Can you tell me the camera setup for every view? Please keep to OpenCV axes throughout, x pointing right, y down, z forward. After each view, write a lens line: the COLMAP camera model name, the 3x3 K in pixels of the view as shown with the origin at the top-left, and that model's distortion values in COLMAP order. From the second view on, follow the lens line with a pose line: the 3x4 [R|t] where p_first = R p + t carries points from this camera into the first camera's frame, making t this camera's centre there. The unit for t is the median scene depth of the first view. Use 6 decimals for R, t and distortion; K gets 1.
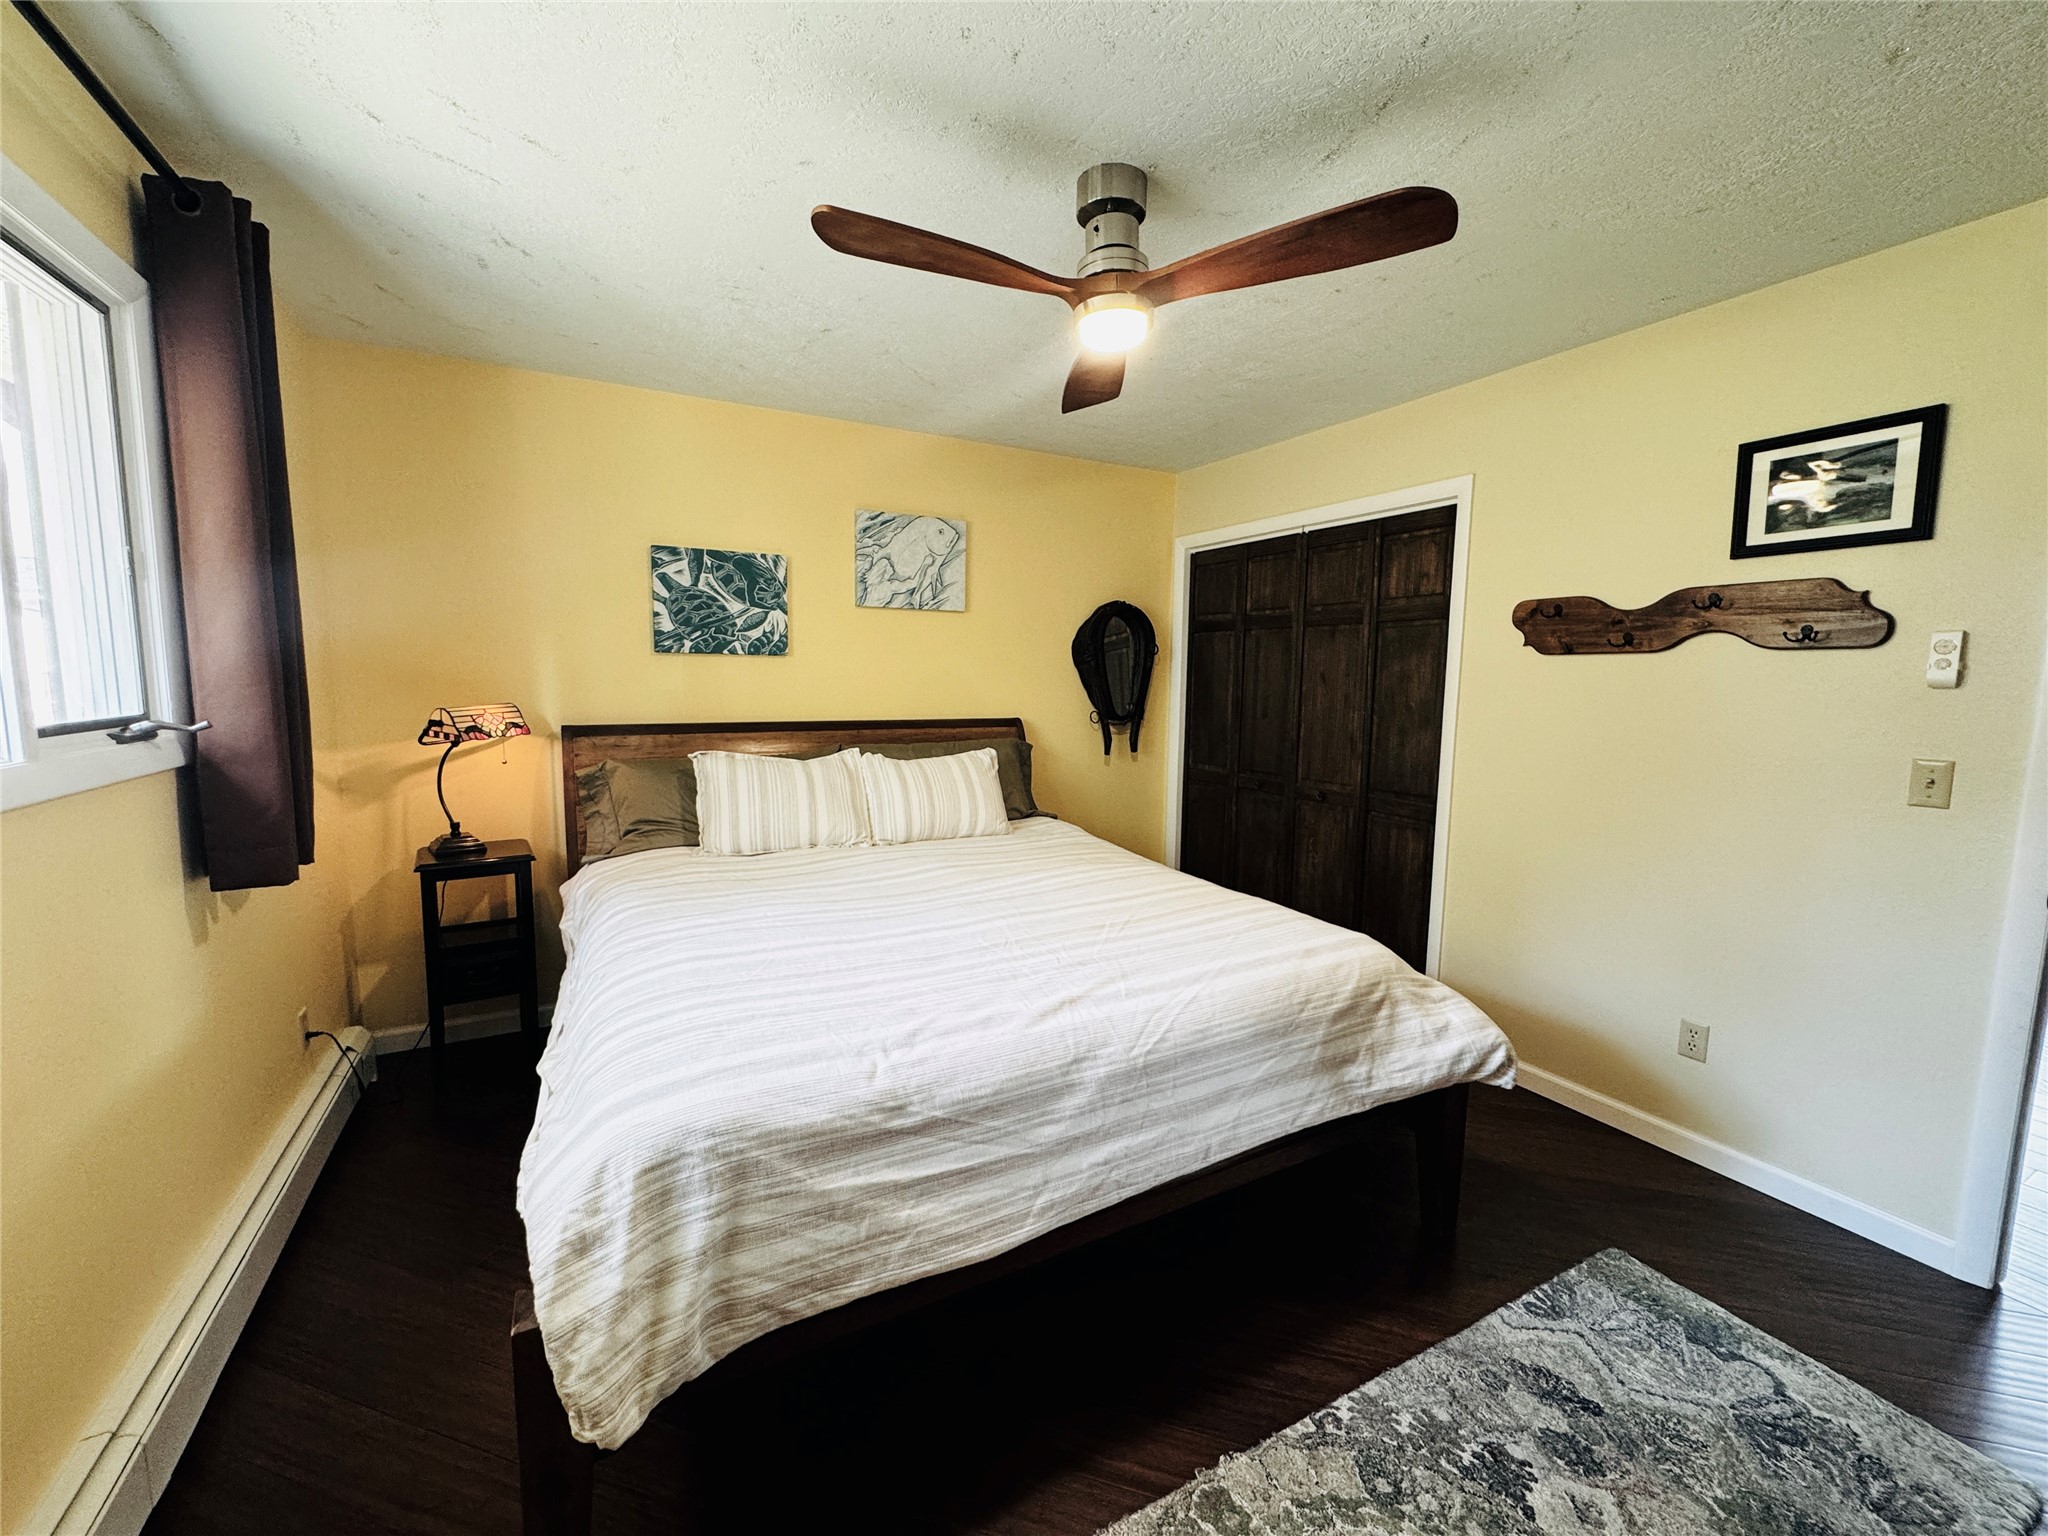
lens RADIAL K [[817.3, 0, 1025.0], [0, 817.3, 764.5], [0, 0, 1]] dist [-0.001441, -0.000166]
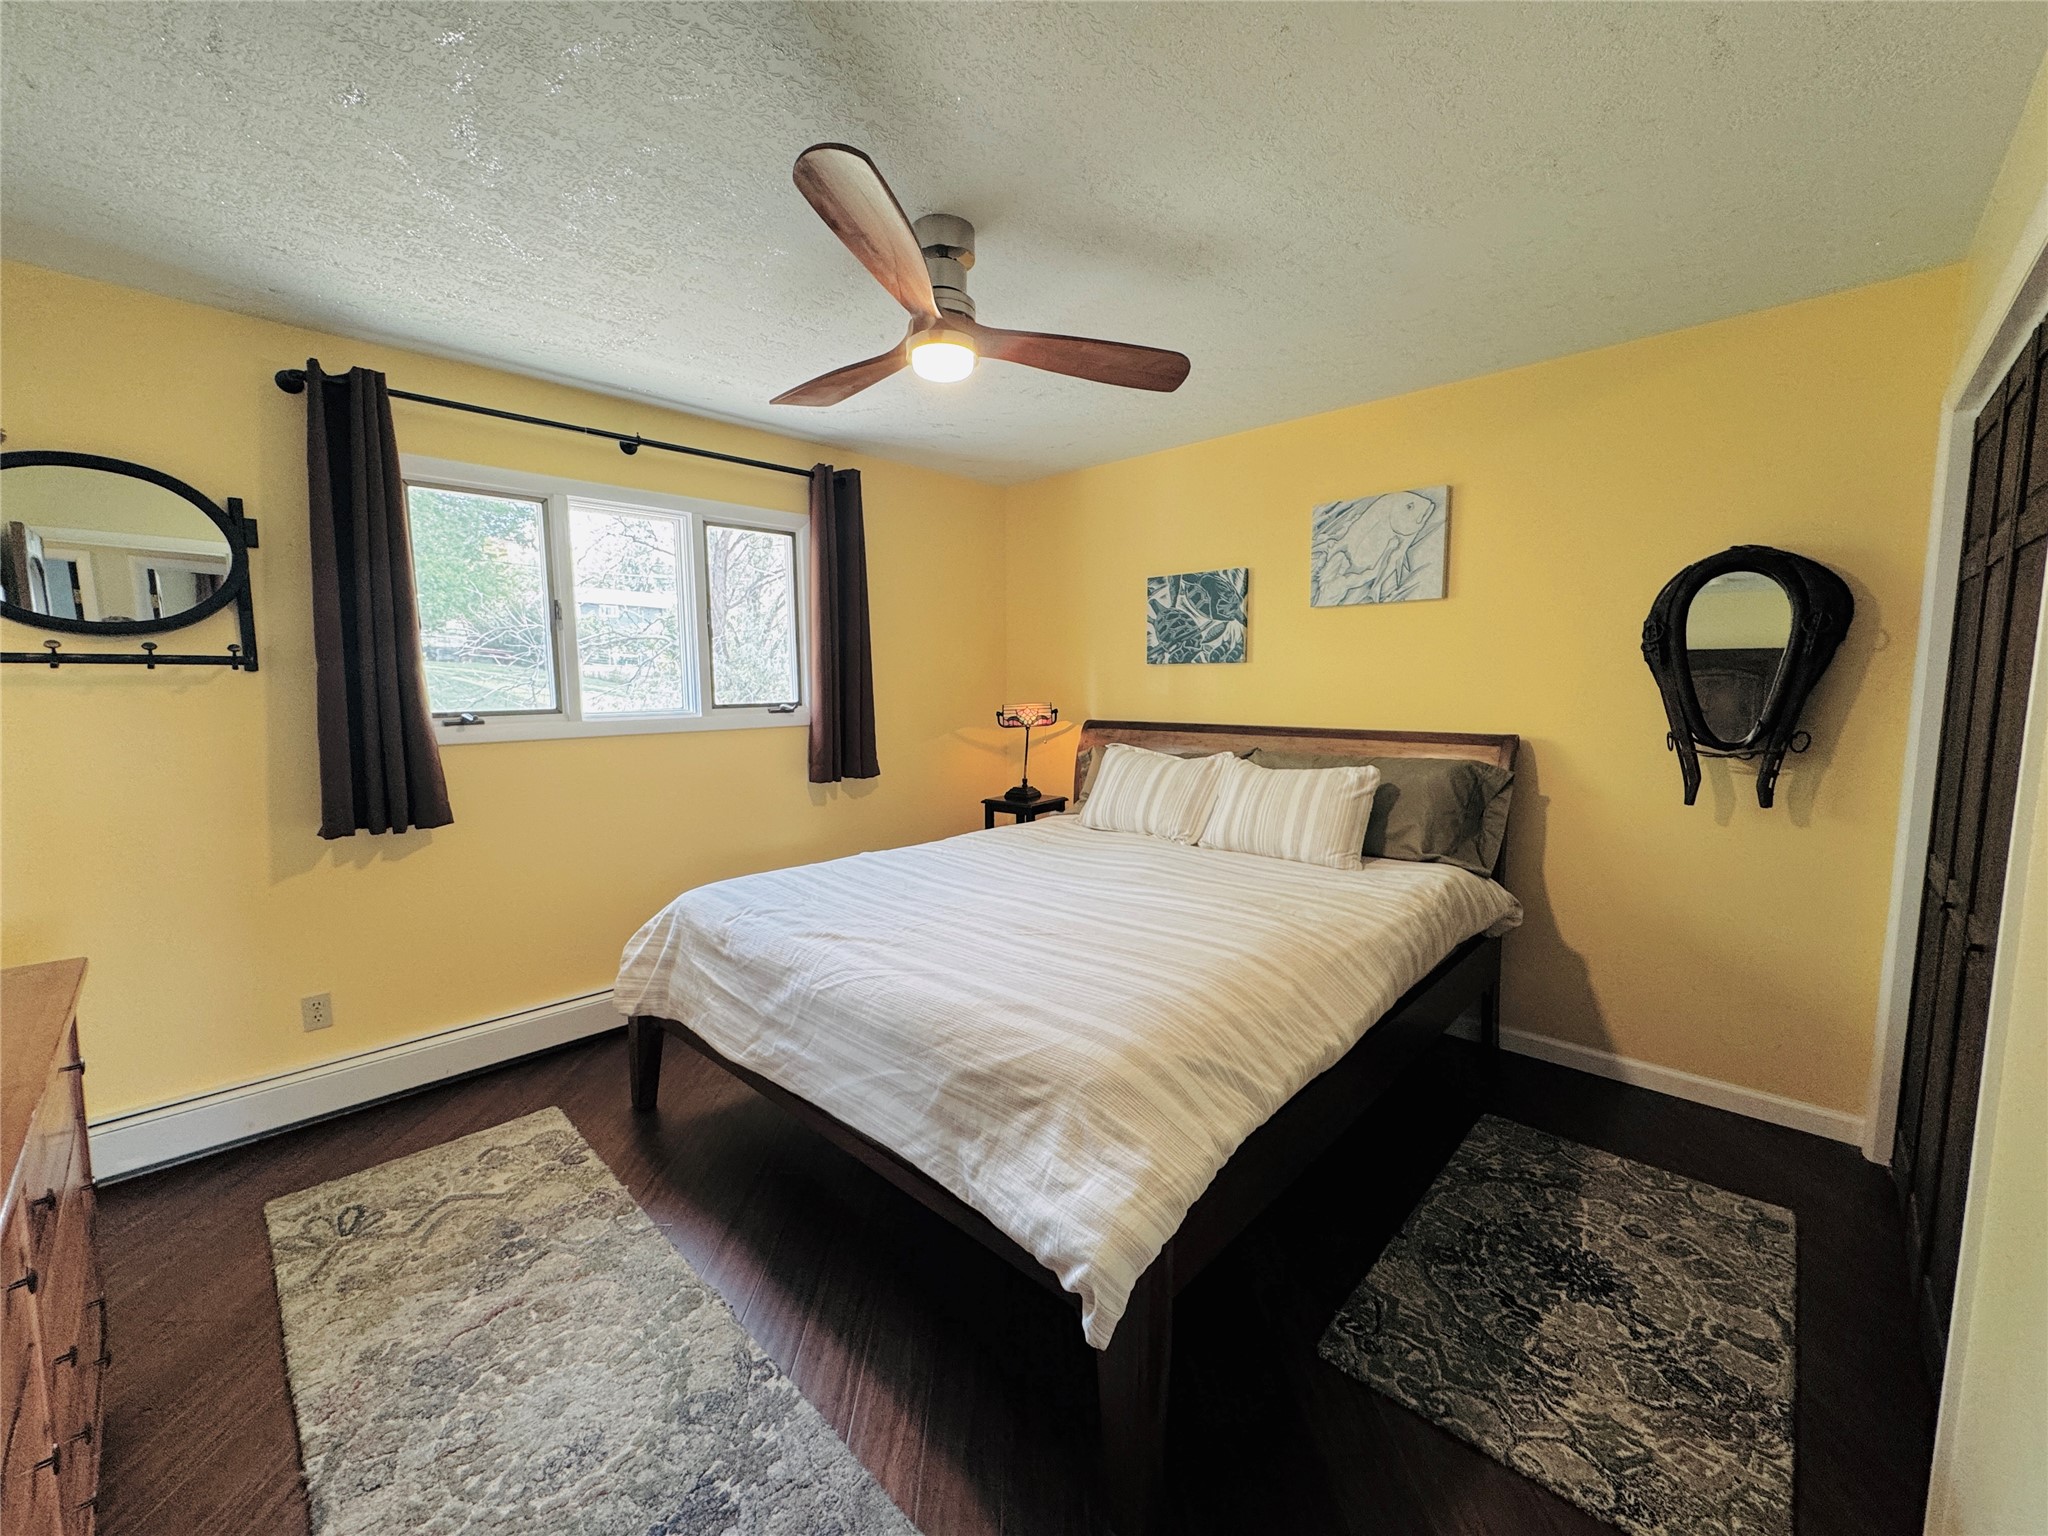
lens RADIAL K [[817.3, 0, 1025.0], [0, 817.3, 764.5], [0, 0, 1]] dist [-0.001441, -0.000166]
pose [[0.307356, 0.083159, -0.947954, 0.892989], [-0.094030, 0.993953, 0.056707, -0.050323], [0.946937, 0.071707, 0.313317, 0.582756]]
